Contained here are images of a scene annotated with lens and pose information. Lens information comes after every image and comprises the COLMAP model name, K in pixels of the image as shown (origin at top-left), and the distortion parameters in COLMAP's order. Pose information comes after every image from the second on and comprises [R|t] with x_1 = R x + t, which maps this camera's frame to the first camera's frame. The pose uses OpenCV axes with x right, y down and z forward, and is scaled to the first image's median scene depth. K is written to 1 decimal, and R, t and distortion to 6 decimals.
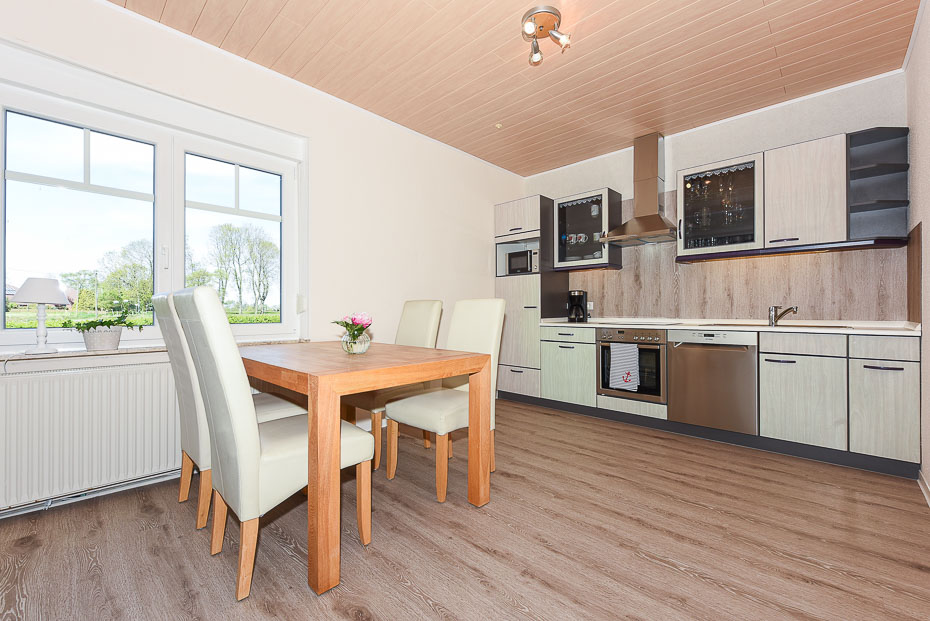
lens RADIAL K [[386.9, 0, 473.0], [0, 386.9, 308.1], [0, 0, 1]] dist [-0.010533, -0.000424]
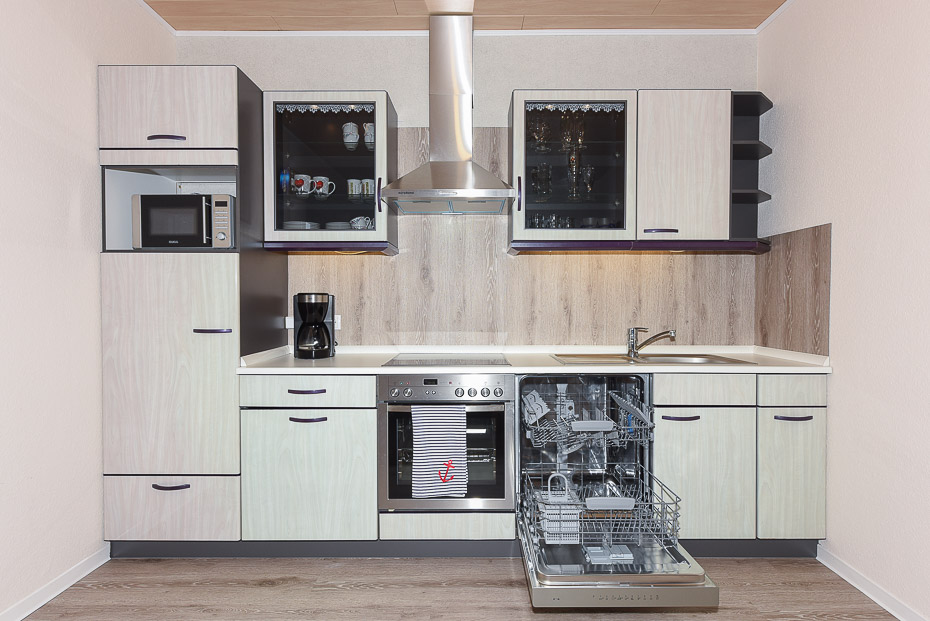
lens RADIAL K [[499.8, 0, 470.2], [0, 499.8, 309.3], [0, 0, 1]] dist [0.005158, -0.003154]
pose [[0.724355, -0.006429, 0.689397, -0.024736], [-0.006026, 0.999859, 0.015657, -0.038961], [-0.689401, -0.015495, 0.724214, 0.452551]]
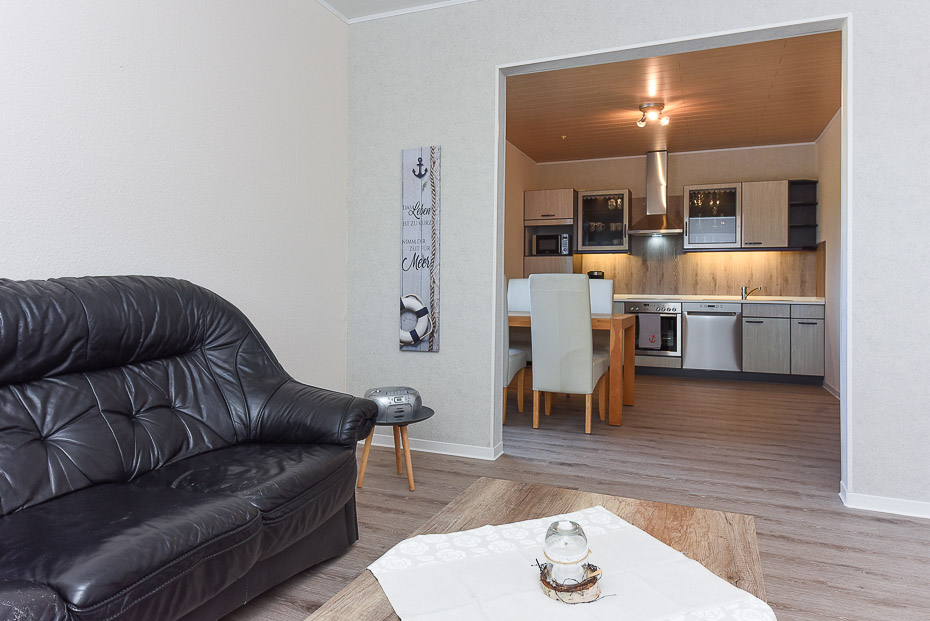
lens RADIAL K [[599.6, 0, 457.7], [0, 599.6, 278.3], [0, 0, 1]] dist [0.009480, 0.002835]
pose [[0.931626, 0.017001, 0.363020, -0.864576], [-0.013616, 0.999837, -0.011883, 0.004351], [-0.363163, 0.006128, 0.931706, -0.598809]]
